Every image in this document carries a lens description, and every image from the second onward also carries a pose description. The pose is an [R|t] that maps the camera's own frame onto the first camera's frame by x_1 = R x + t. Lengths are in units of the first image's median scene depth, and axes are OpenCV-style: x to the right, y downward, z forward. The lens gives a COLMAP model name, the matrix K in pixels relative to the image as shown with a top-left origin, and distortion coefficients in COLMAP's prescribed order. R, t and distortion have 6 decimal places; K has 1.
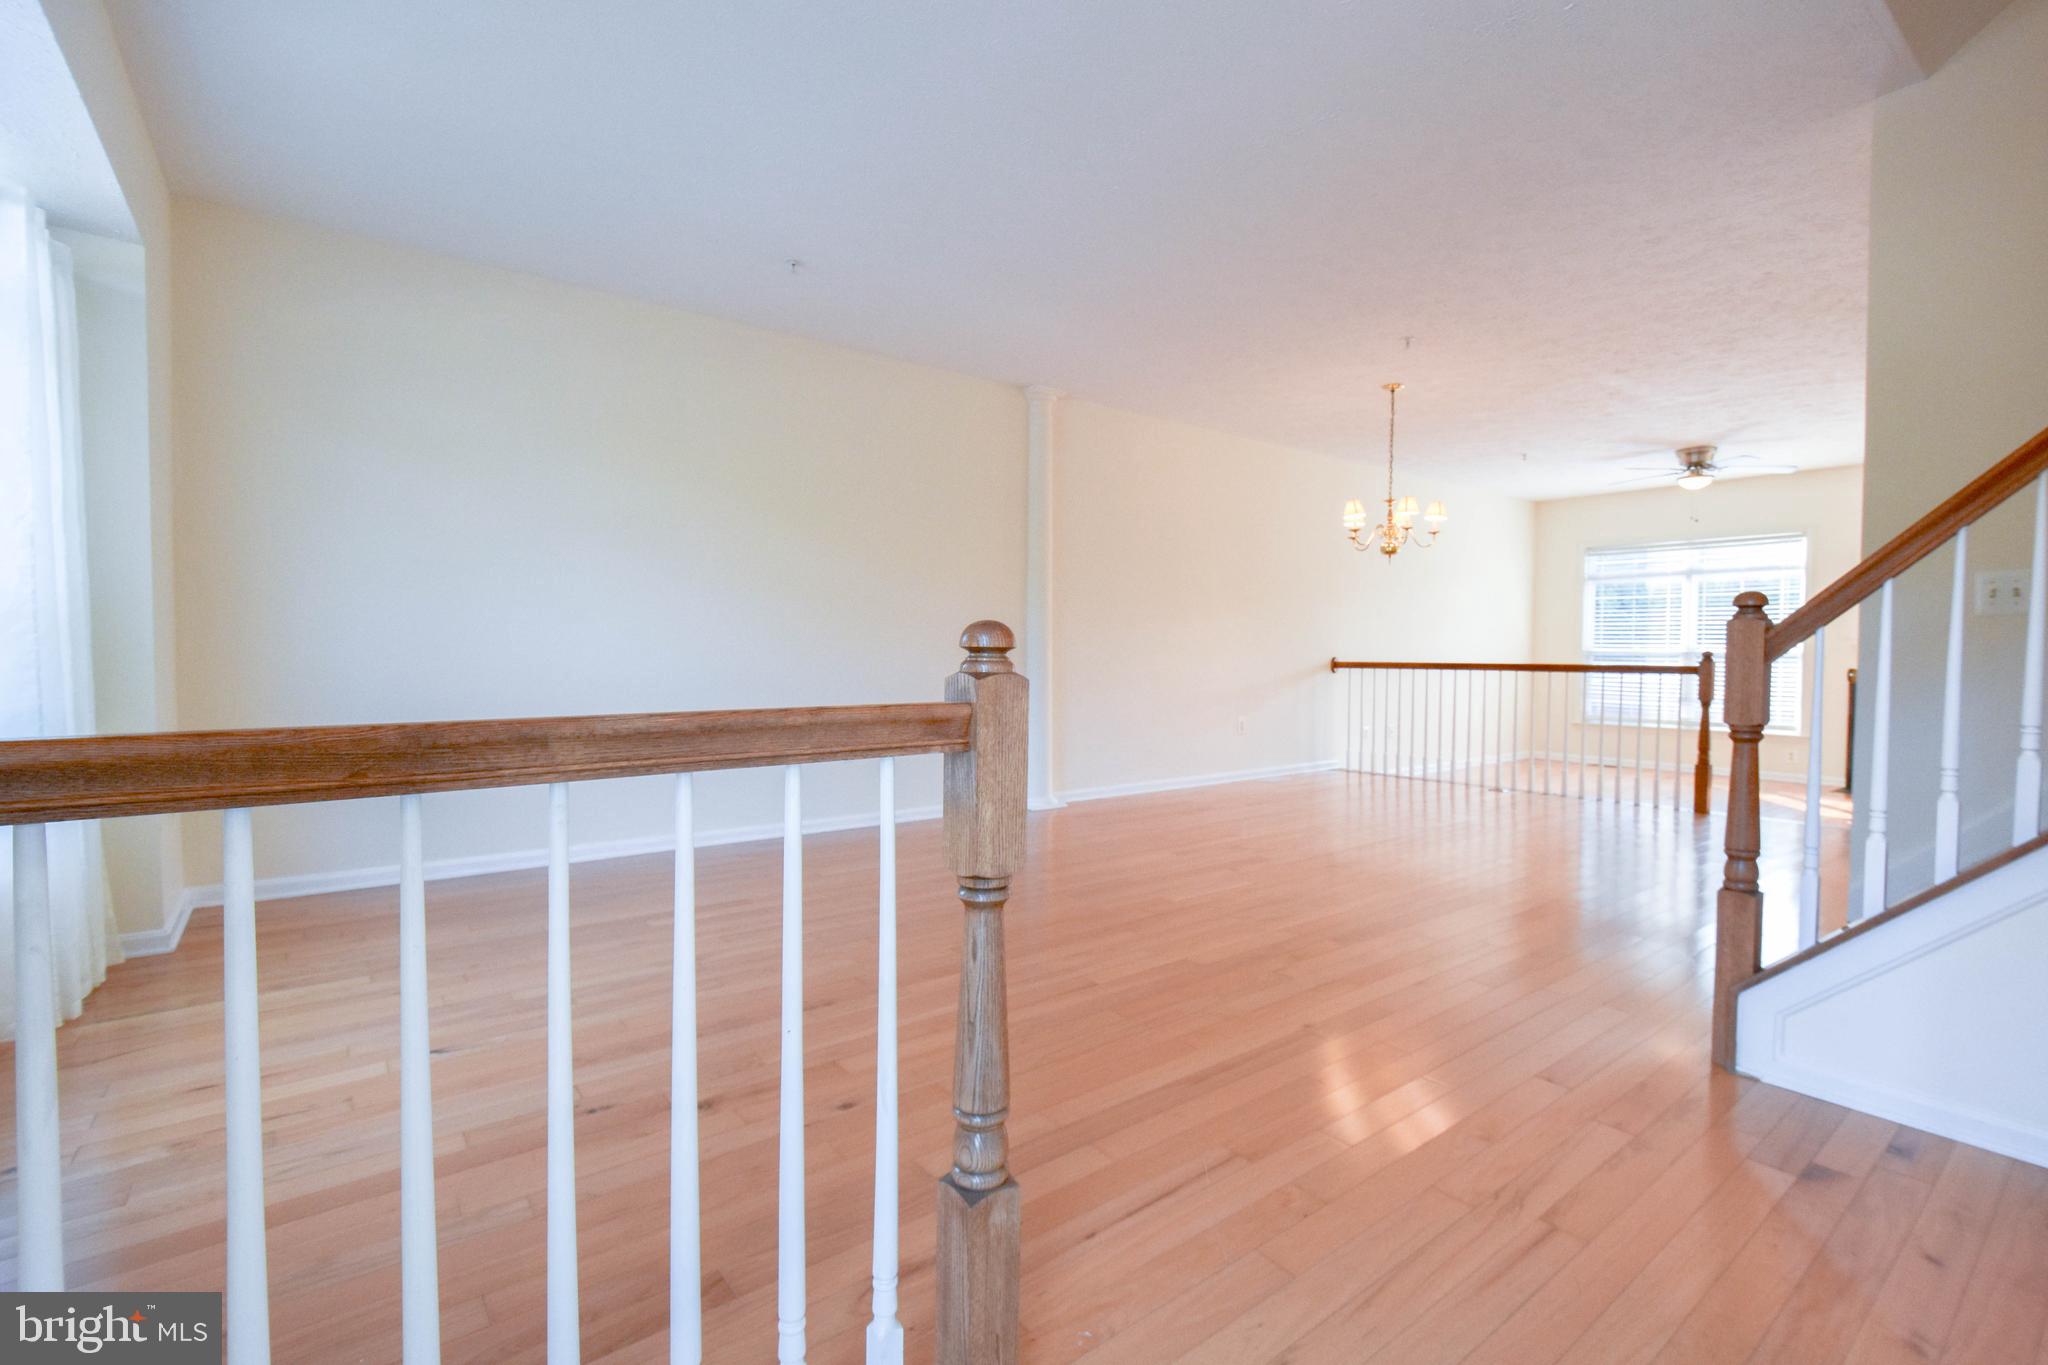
lens RADIAL K [[898.5, 0, 1049.6], [0, 898.5, 679.8], [0, 0, 1]] dist [0.002584, -0.007616]
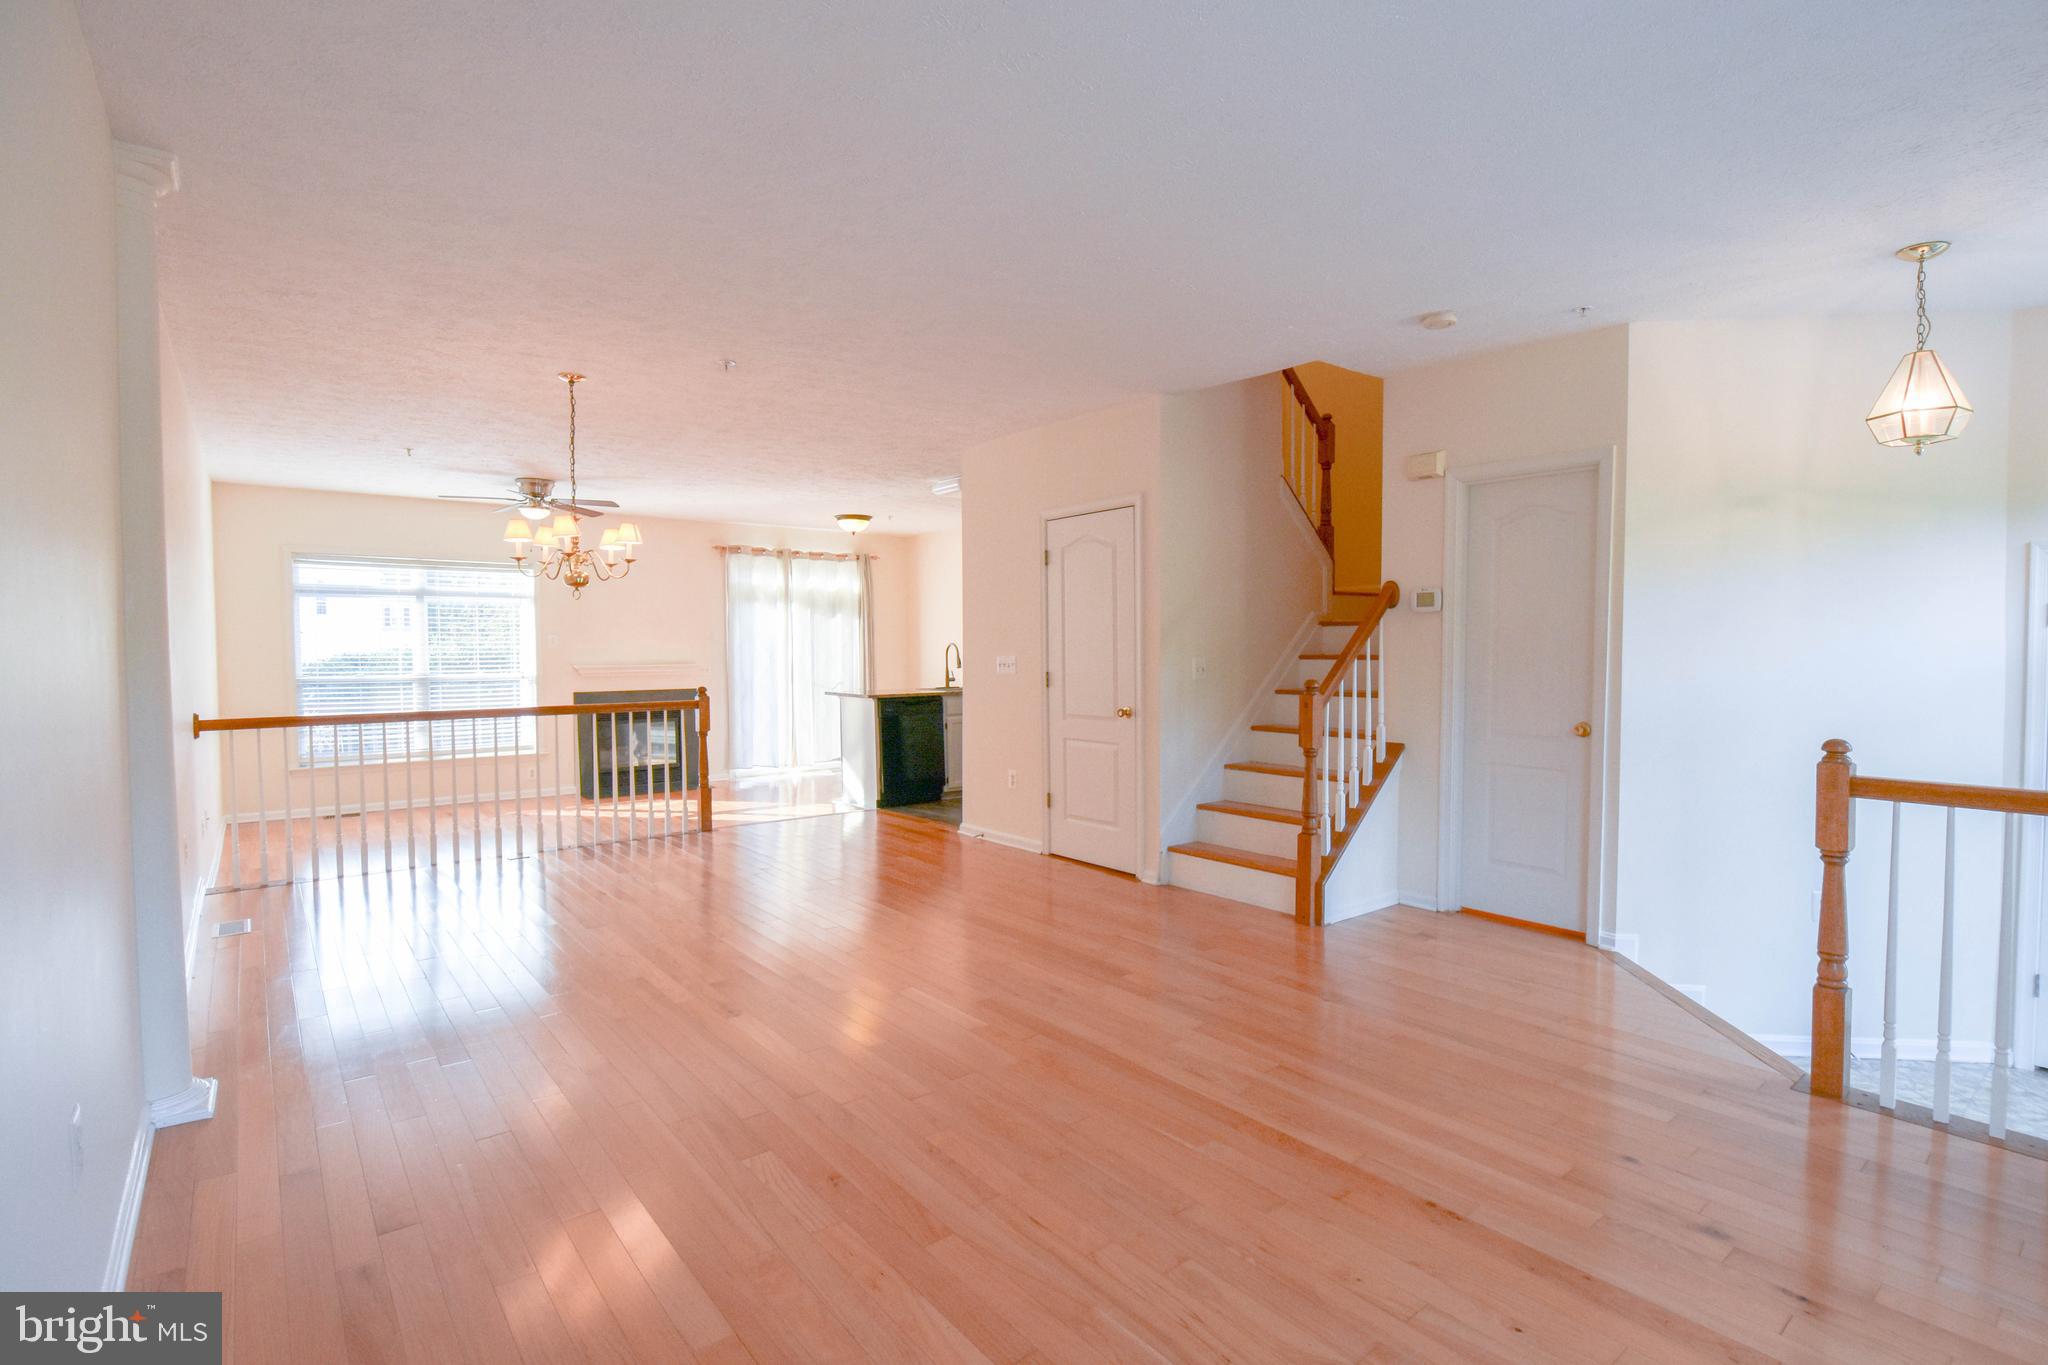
lens RADIAL K [[987.4, 0, 1026.3], [0, 987.4, 670.9], [0, 0, 1]] dist [-0.019162, -0.000084]
pose [[-0.001084, -0.027630, 0.999618, -0.362703], [0.034053, 0.999037, 0.027651, -0.052714], [-0.999419, 0.034070, -0.000142, 0.434304]]
